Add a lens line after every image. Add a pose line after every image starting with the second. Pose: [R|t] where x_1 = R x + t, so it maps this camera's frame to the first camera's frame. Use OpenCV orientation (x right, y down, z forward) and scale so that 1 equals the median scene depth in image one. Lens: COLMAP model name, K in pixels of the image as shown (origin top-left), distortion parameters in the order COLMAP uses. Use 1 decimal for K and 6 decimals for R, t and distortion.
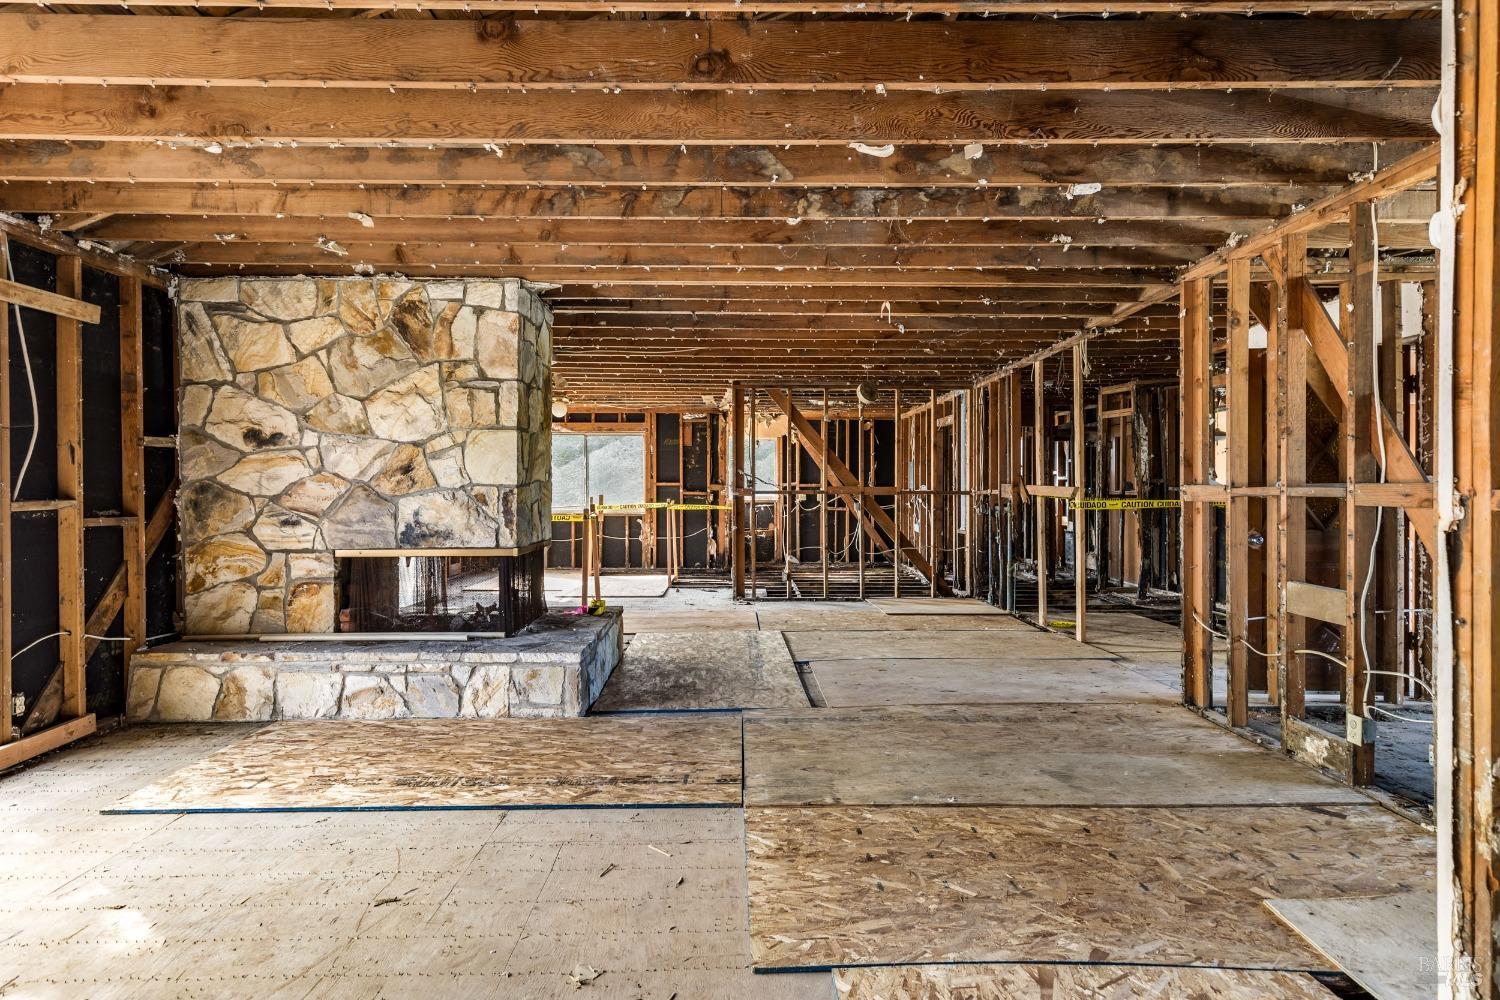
lens RADIAL K [[830.6, 0, 743.5], [0, 830.6, 494.6], [0, 0, 1]] dist [0.005882, -0.000017]
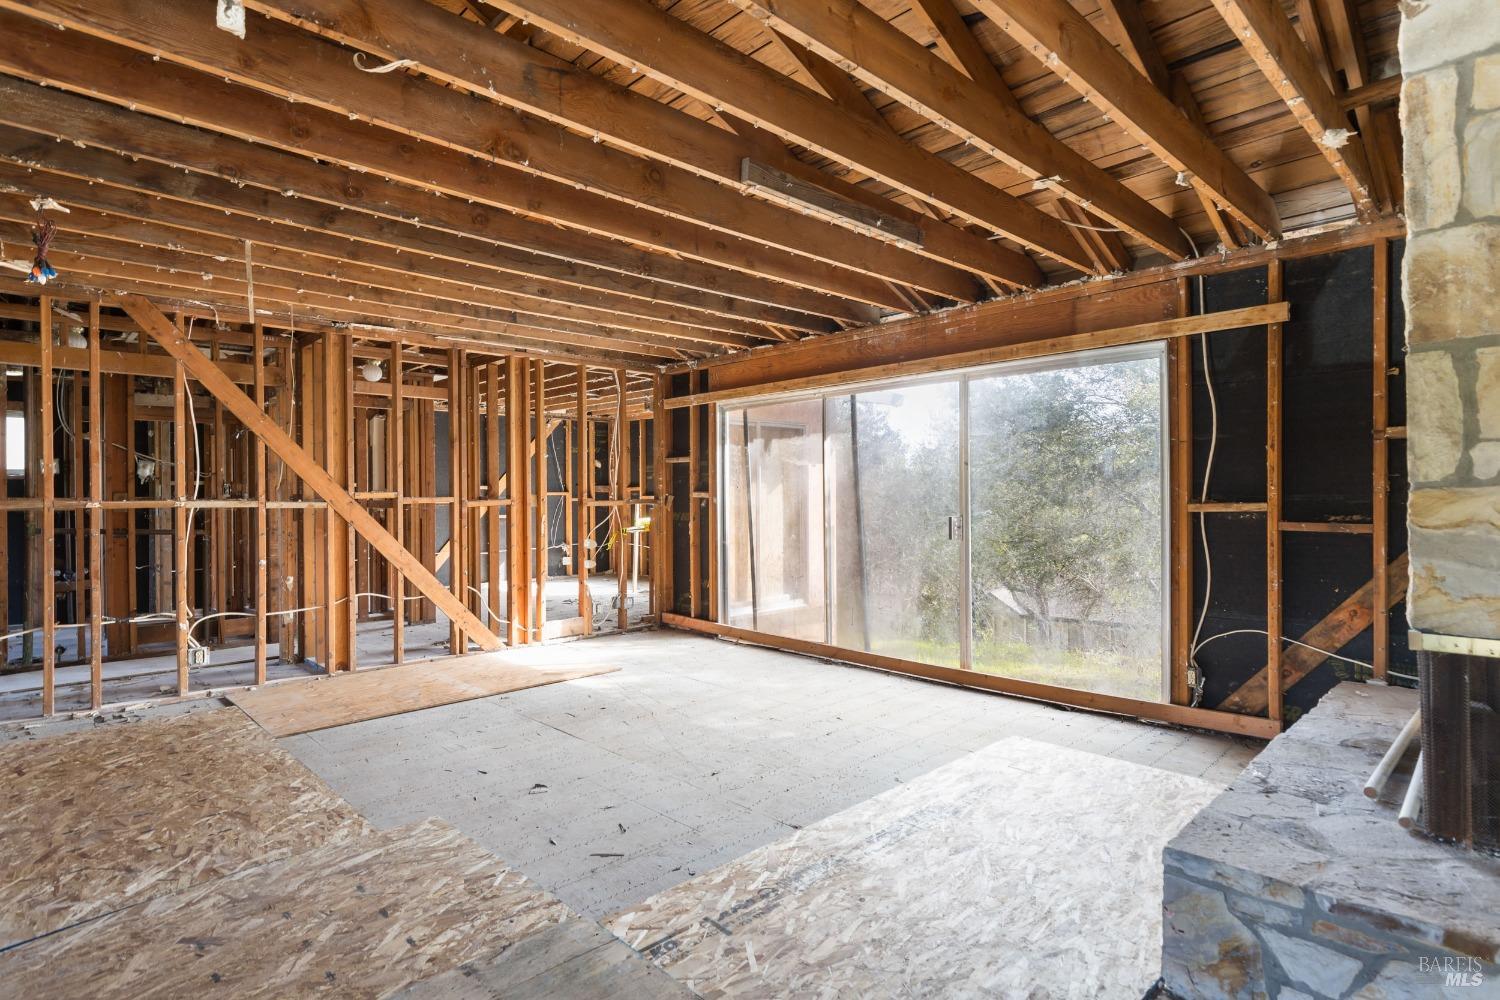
lens RADIAL K [[770.9, 0, 759.0], [0, 770.9, 497.3], [0, 0, 1]] dist [0.000571, 0.000393]
pose [[-0.707105, 0.007592, -0.707068, 0.358071], [0.001557, 0.999957, 0.009181, -0.012045], [0.707107, 0.005391, -0.707086, 1.482934]]
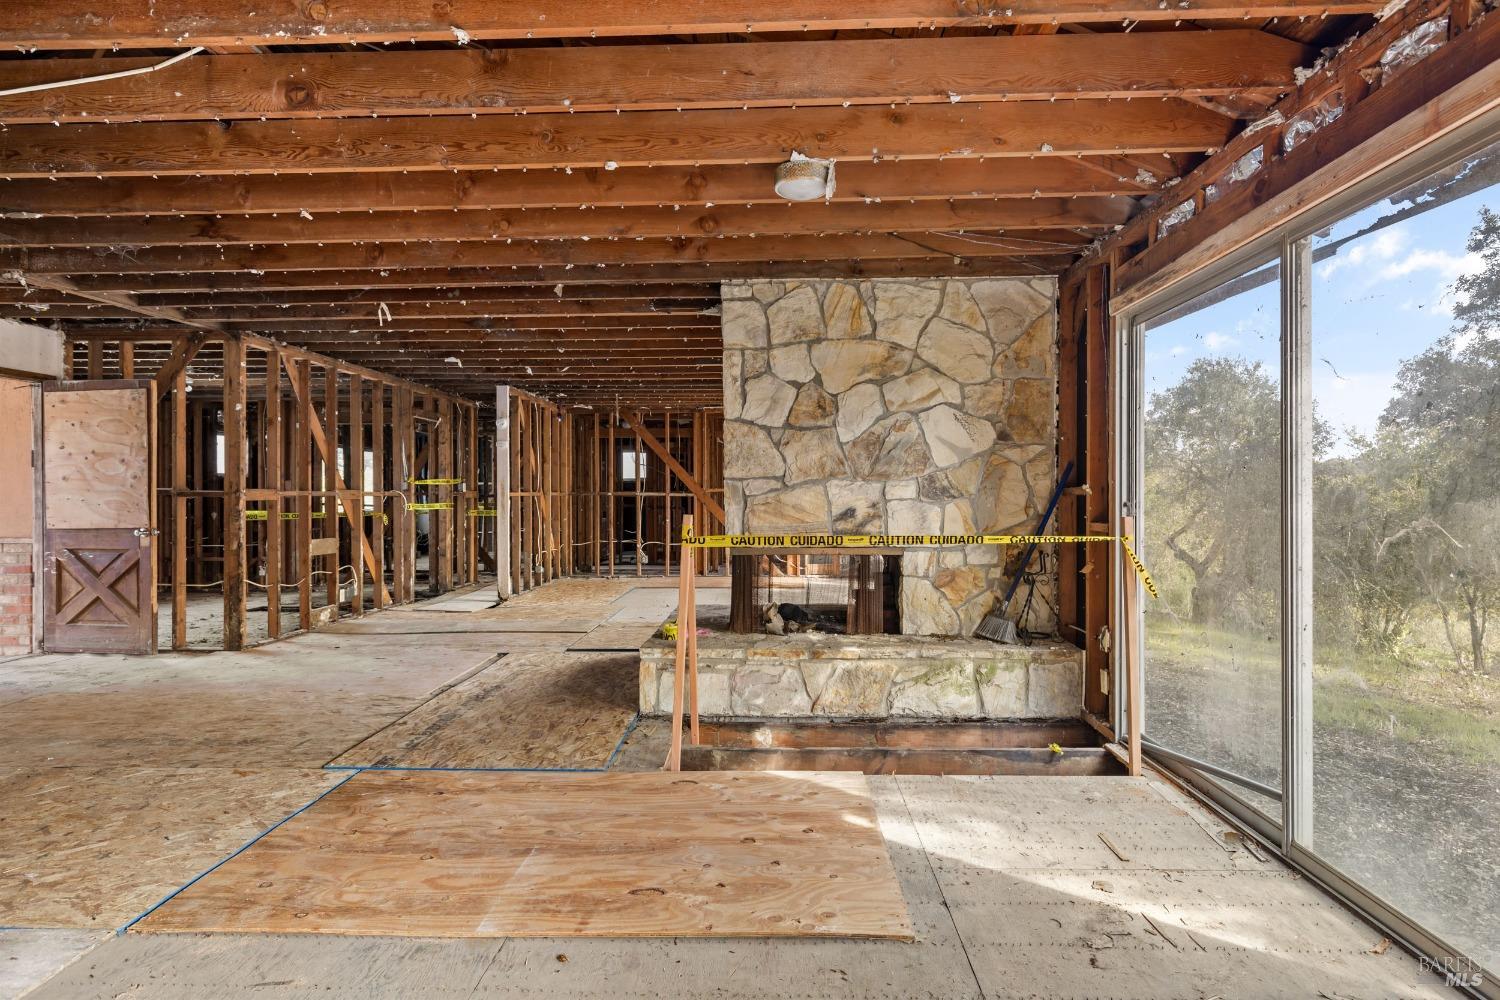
lens RADIAL K [[770.9, 0, 750.6], [0, 770.9, 494.9], [0, 0, 1]] dist [0.000571, 0.000393]
pose [[-0.999489, 0.004681, 0.031607, -0.499220], [0.005020, 0.999931, 0.010656, -0.015599], [-0.031555, 0.010809, -0.999444, 3.068054]]
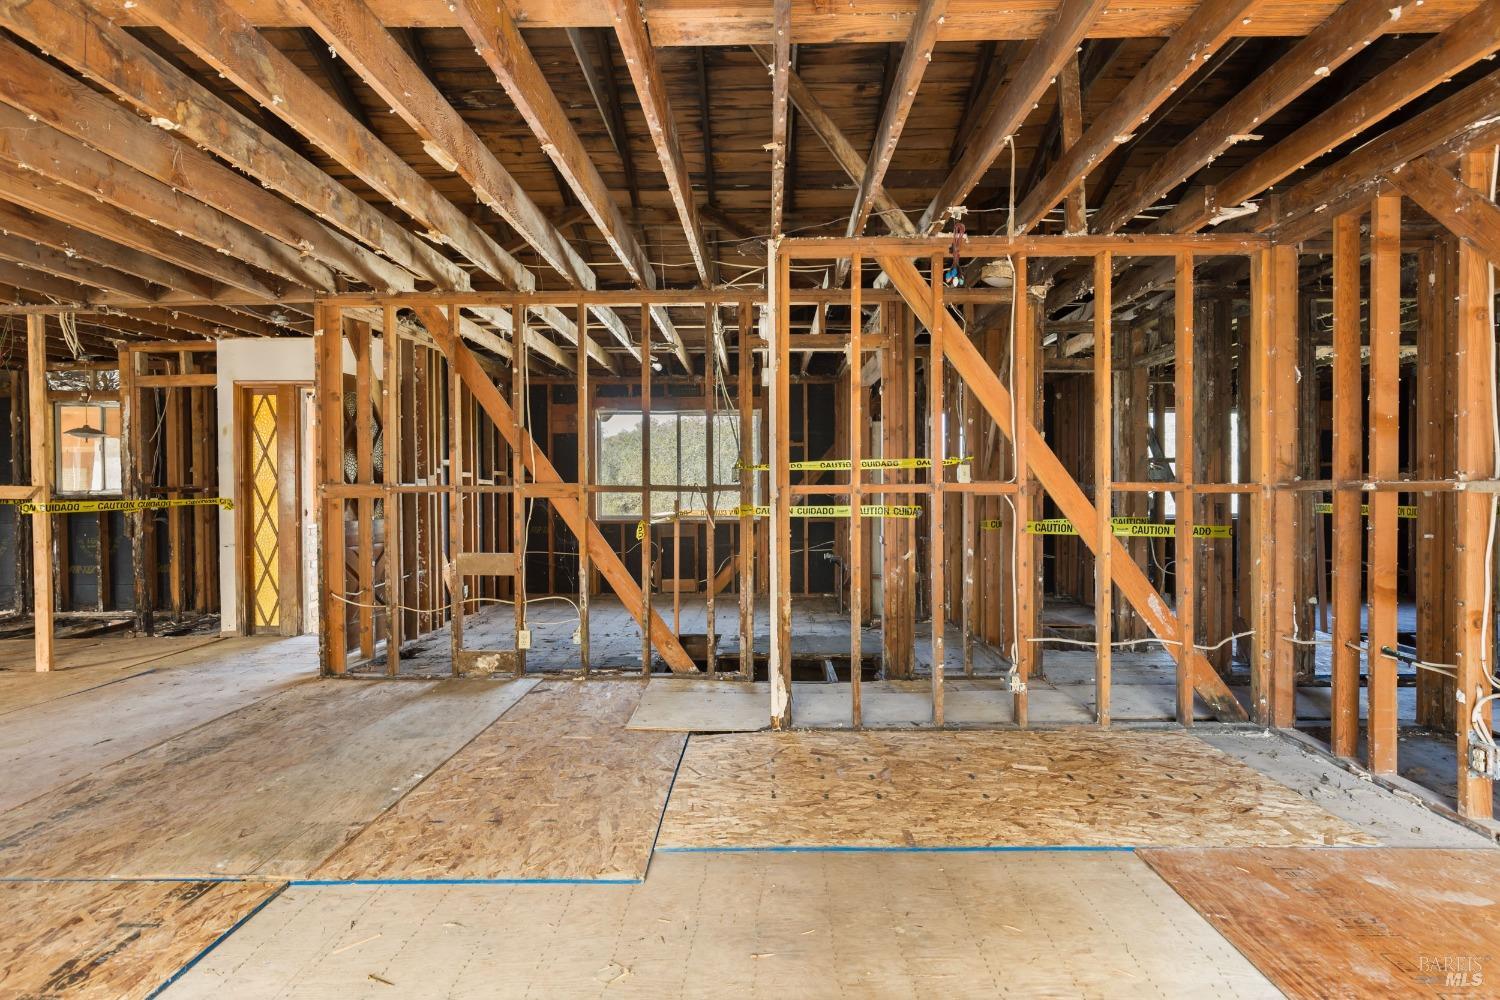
lens RADIAL K [[770.9, 0, 777.2], [0, 770.9, 499.3], [0, 0, 1]] dist [0.000571, 0.000393]
pose [[-0.006674, -0.011507, 0.999912, -0.681231], [0.012001, 0.999861, 0.011586, 0.005991], [-0.999906, 0.012078, -0.006535, 0.500950]]
